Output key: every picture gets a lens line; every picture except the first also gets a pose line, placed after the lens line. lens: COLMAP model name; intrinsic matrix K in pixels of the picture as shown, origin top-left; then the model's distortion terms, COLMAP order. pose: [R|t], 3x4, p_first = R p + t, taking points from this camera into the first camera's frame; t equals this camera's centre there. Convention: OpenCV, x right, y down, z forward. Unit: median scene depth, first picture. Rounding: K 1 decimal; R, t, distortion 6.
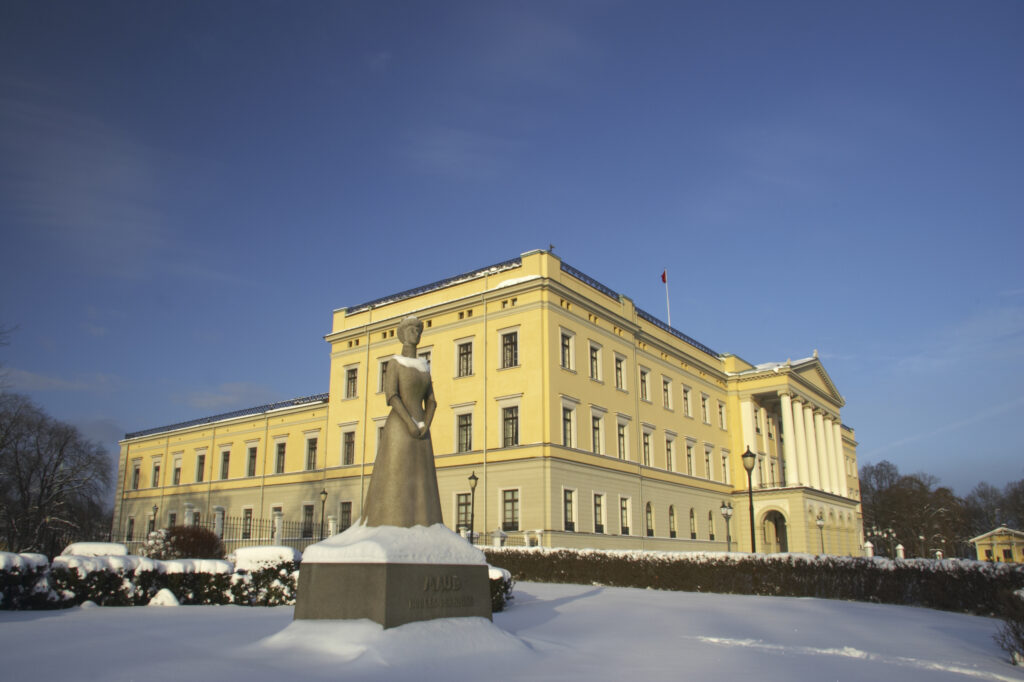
lens RADIAL K [[799.9, 0, 506.0], [0, 799.9, 372.0], [0, 0, 1]] dist [-0.184295, 0.159653]
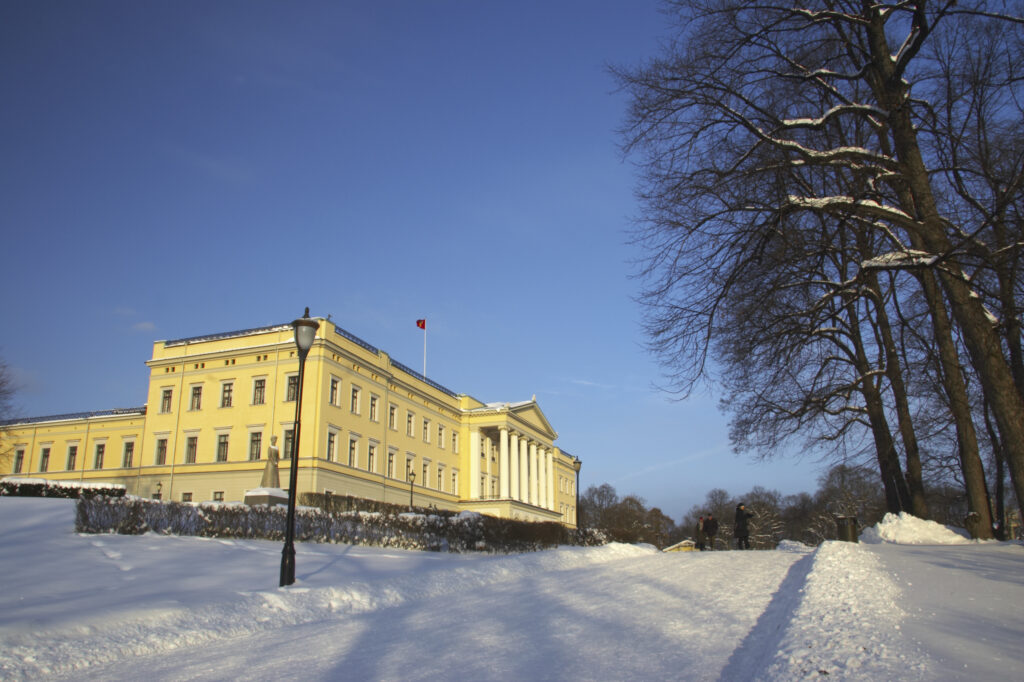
lens RADIAL K [[799.9, 0, 506.0], [0, 799.9, 372.0], [0, 0, 1]] dist [-0.184295, 0.159653]
pose [[0.959881, 0.075454, 0.270064, -0.011178], [-0.071806, 0.997145, -0.023375, -0.042641], [-0.271057, 0.003045, 0.962559, -0.350011]]
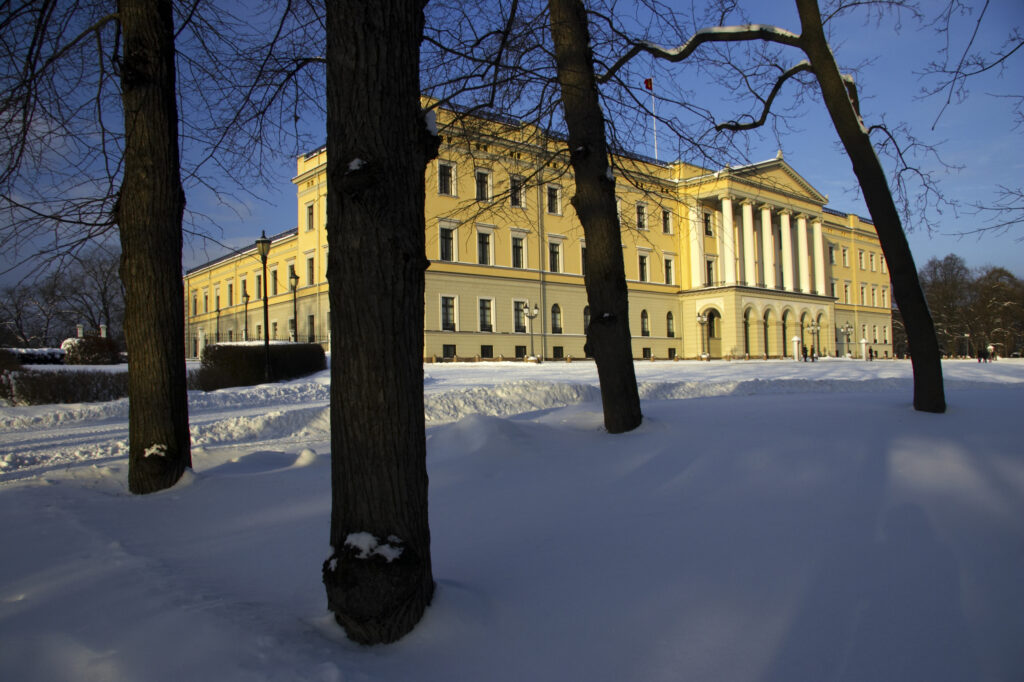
lens RADIAL K [[799.9, 0, 506.0], [0, 799.9, 372.0], [0, 0, 1]] dist [-0.184295, 0.159653]
pose [[0.977124, -0.026091, -0.211062, 0.340922], [0.075691, 0.970126, 0.230493, -0.011317], [0.198743, -0.241196, 0.949908, -0.131299]]
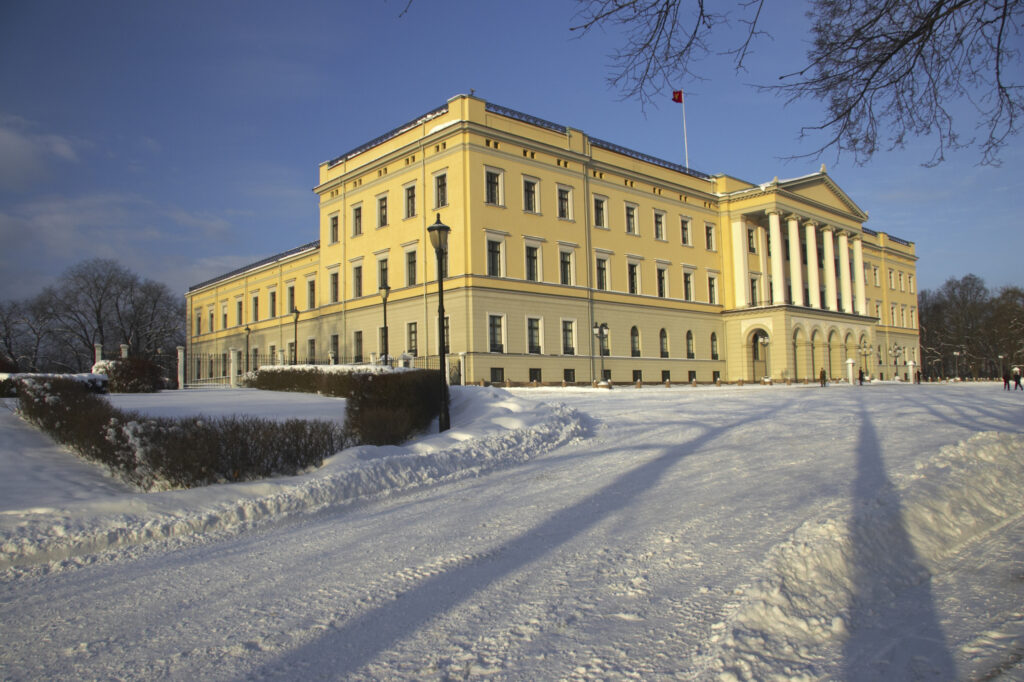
lens RADIAL K [[799.9, 0, 506.0], [0, 799.9, 372.0], [0, 0, 1]] dist [-0.184295, 0.159653]
pose [[0.981677, -0.030169, -0.188151, 0.244499], [0.069607, 0.975927, 0.206692, -0.003108], [0.177386, -0.216001, 0.960145, -0.065533]]
